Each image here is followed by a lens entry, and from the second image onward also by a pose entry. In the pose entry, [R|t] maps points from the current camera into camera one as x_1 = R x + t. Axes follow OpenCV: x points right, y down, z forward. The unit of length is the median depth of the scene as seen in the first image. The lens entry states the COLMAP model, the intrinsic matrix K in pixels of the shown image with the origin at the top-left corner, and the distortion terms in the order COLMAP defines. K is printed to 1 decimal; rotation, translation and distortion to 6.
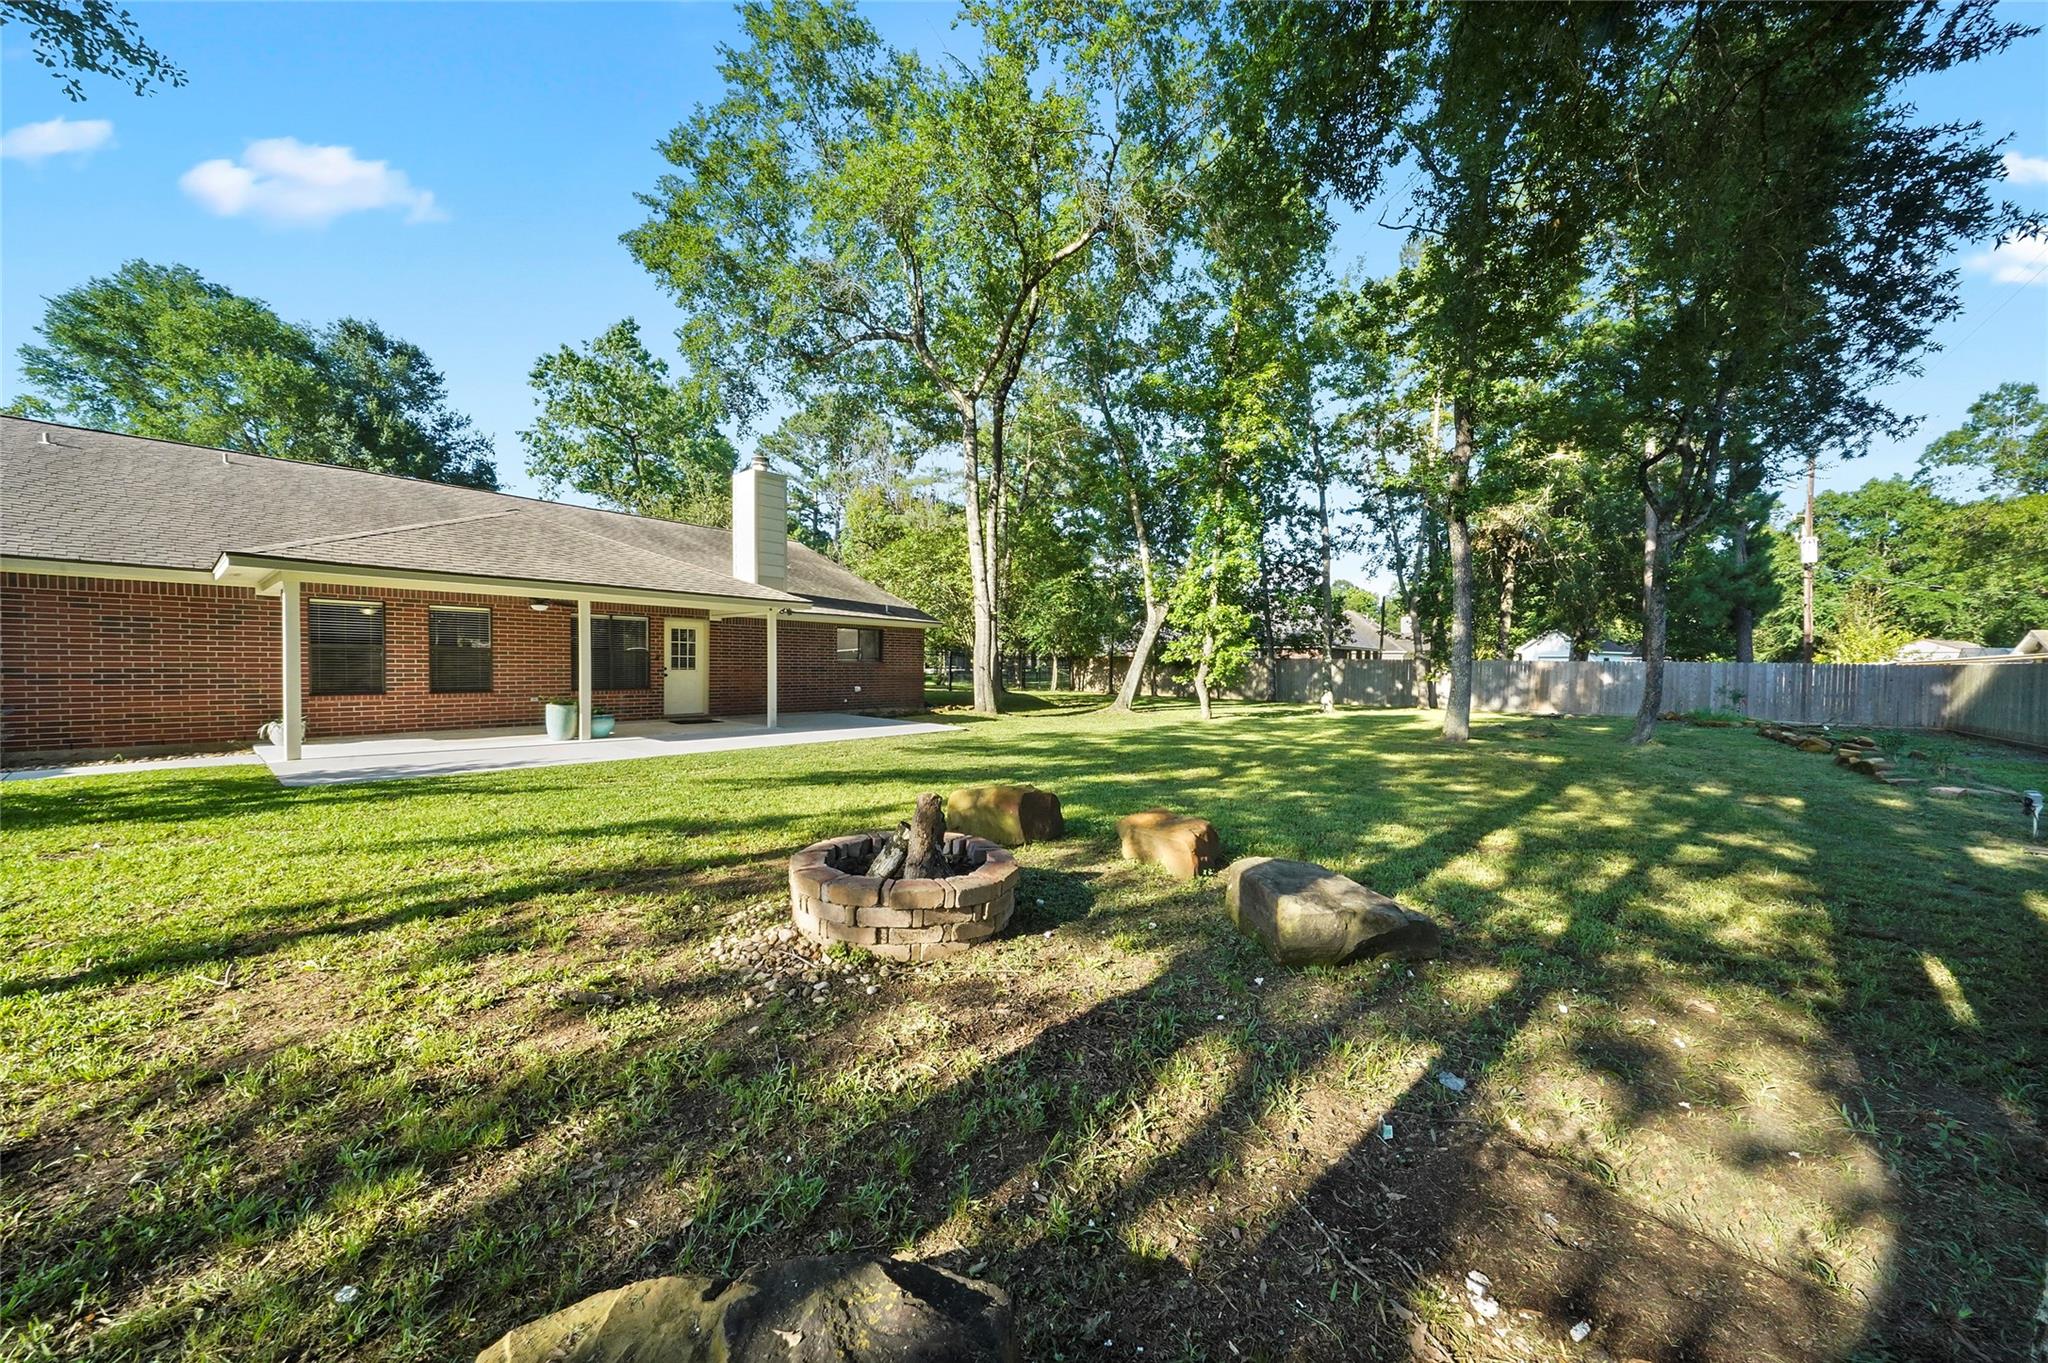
lens RADIAL K [[703.6, 0, 1017.9], [0, 703.6, 686.5], [0, 0, 1]] dist [-0.000152, -0.000102]
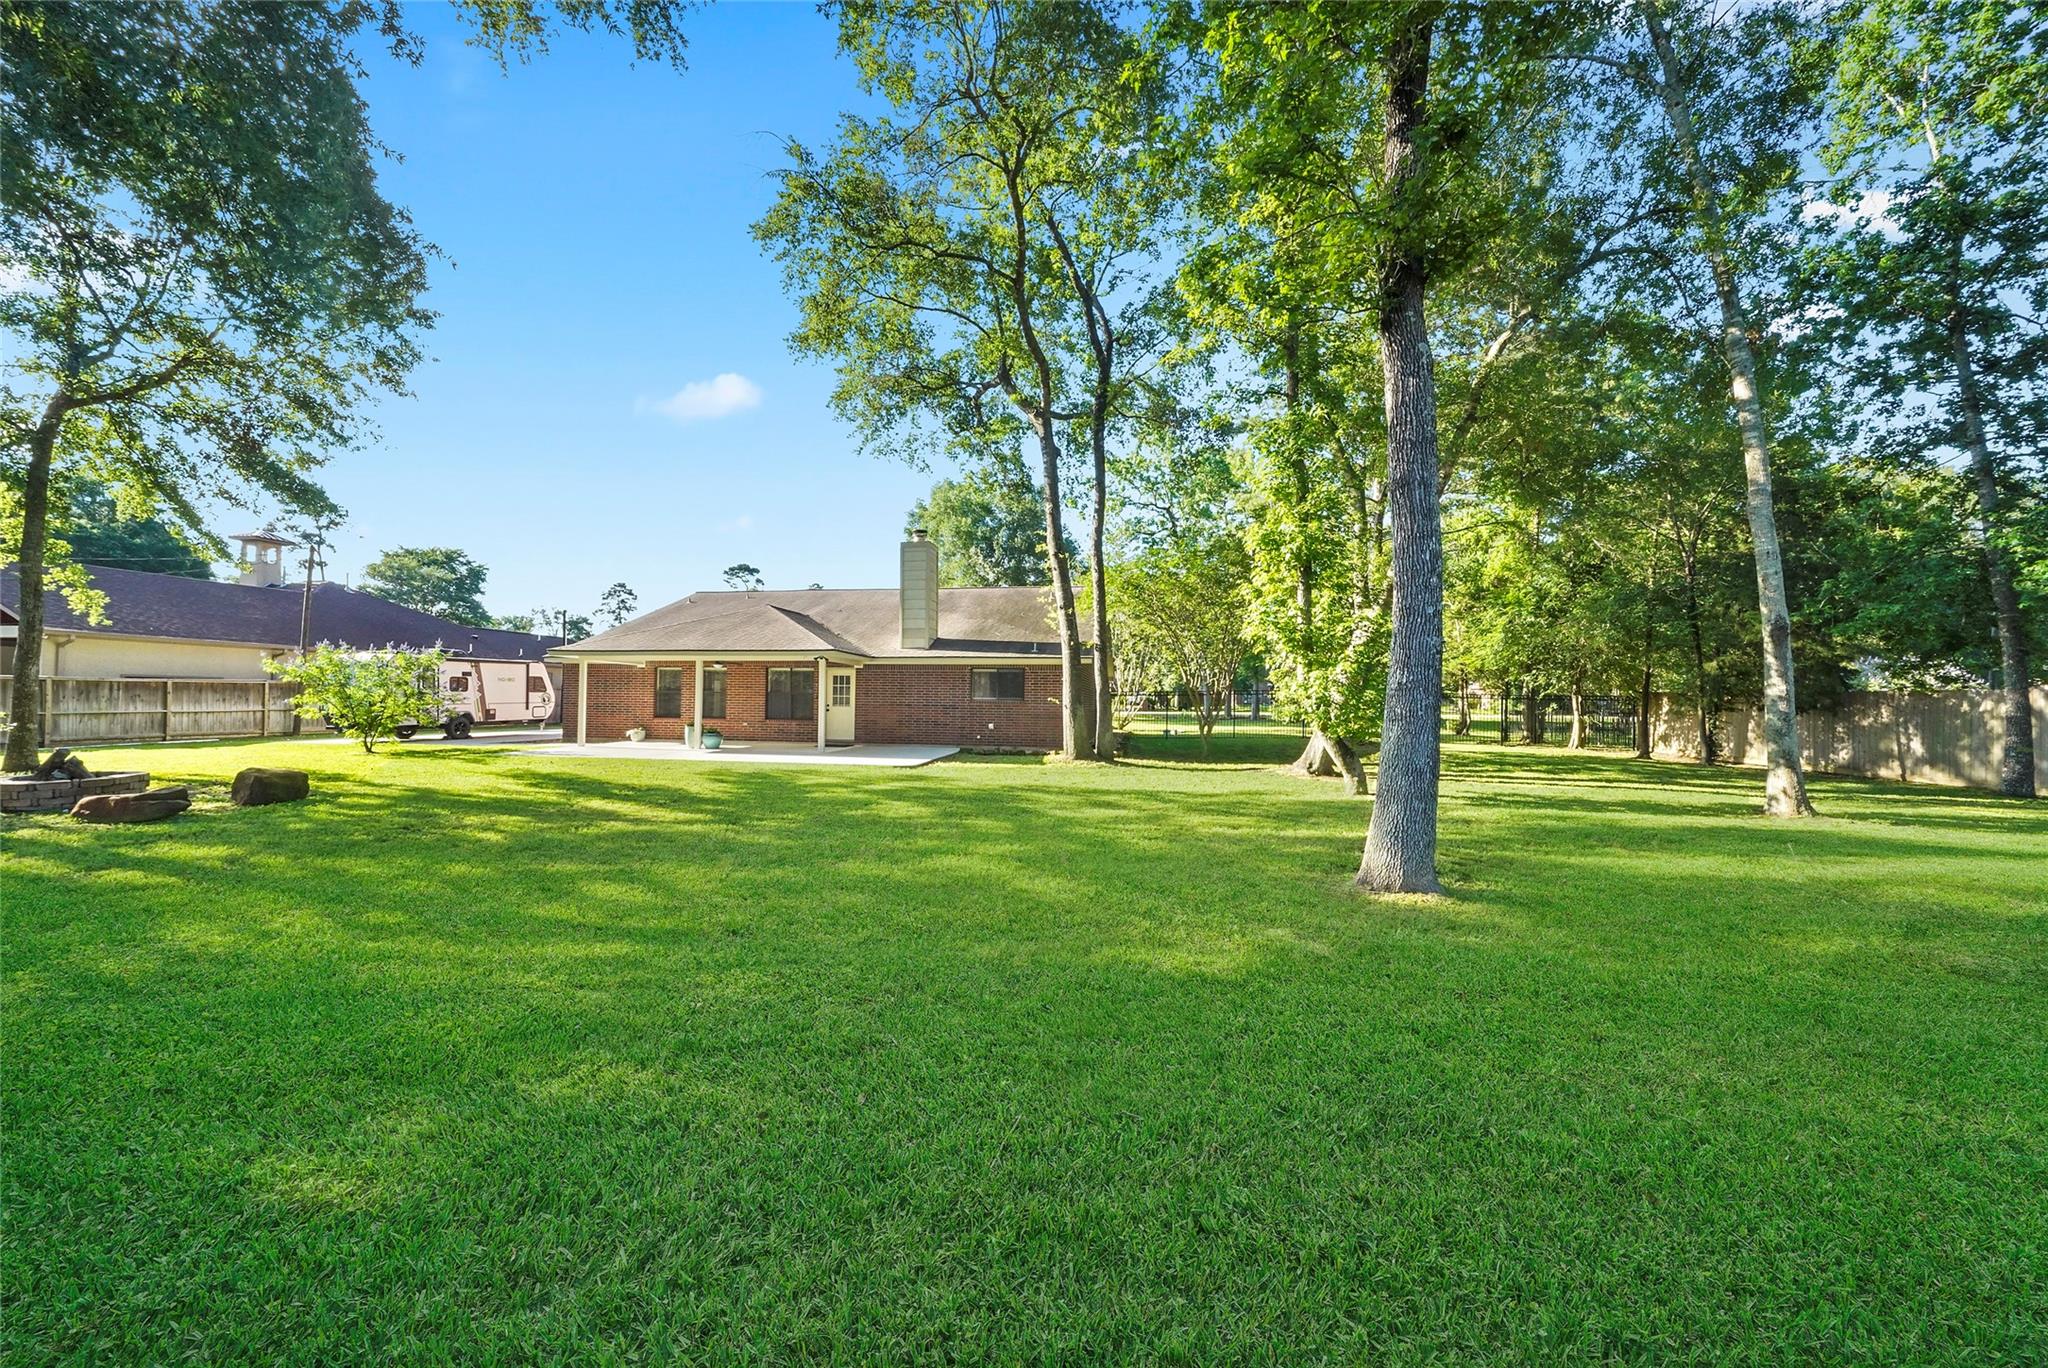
lens RADIAL K [[703.6, 0, 1017.9], [0, 703.6, 689.0], [0, 0, 1]] dist [-0.000152, -0.000102]
pose [[0.516375, -0.021012, -0.856105, 0.727925], [-0.031137, 0.998577, -0.043290, -0.008287], [0.855797, 0.049010, 0.514986, 0.528638]]
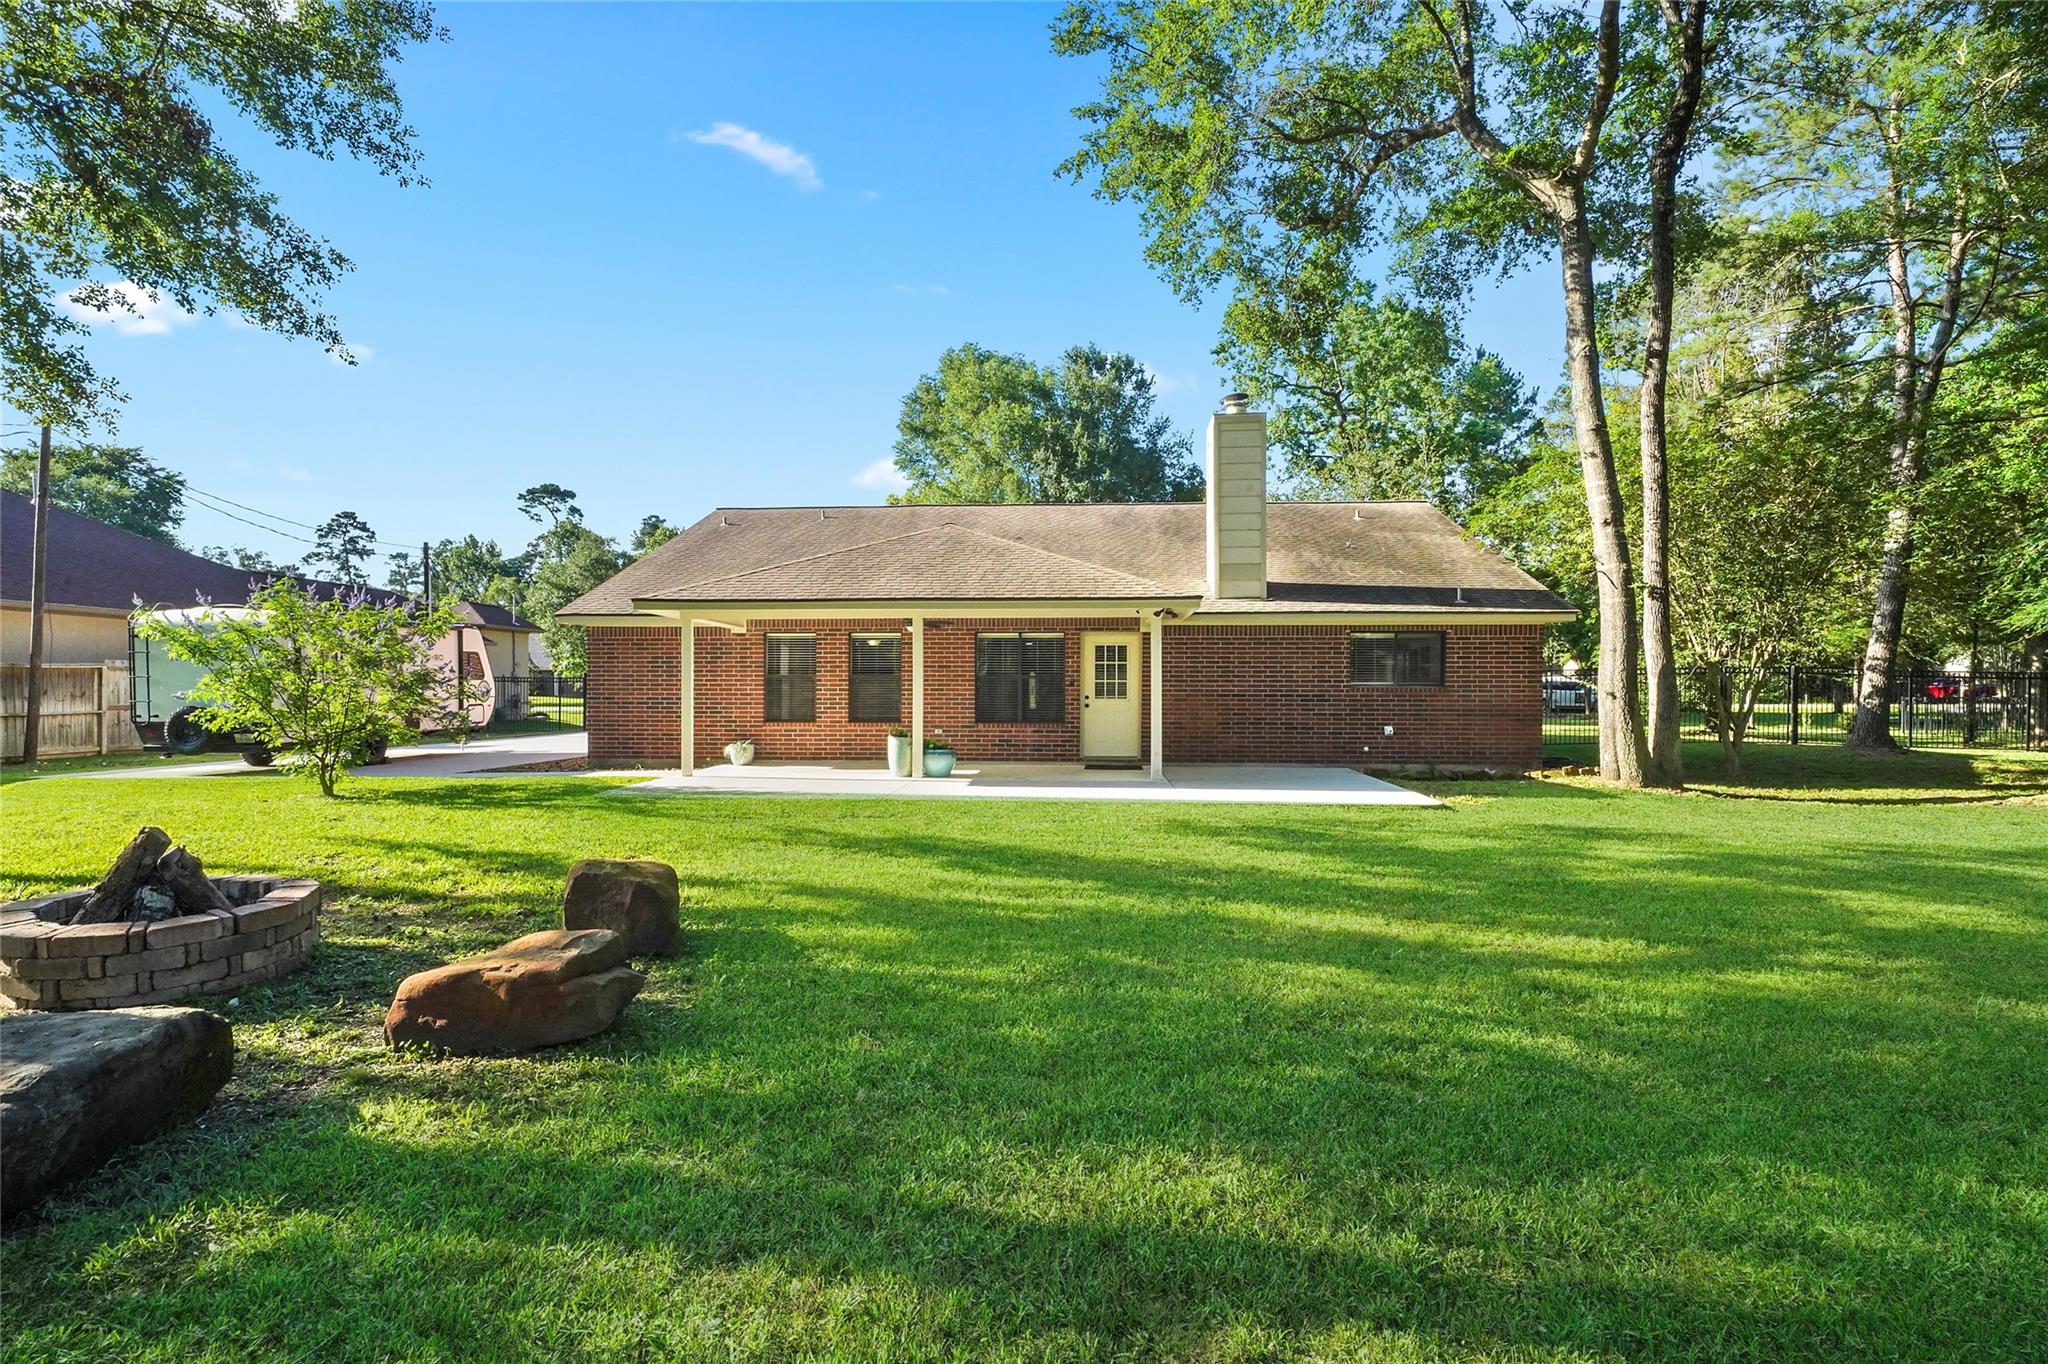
lens RADIAL K [[1013.2, 0, 1026.8], [0, 1013.2, 704.6], [0, 0, 1]] dist [-0.002809, -0.000017]
pose [[0.594285, 0.000534, -0.804254, 0.310259], [-0.021362, 0.999657, -0.015121, 0.000944], [0.803971, 0.026167, 0.594093, 0.241241]]
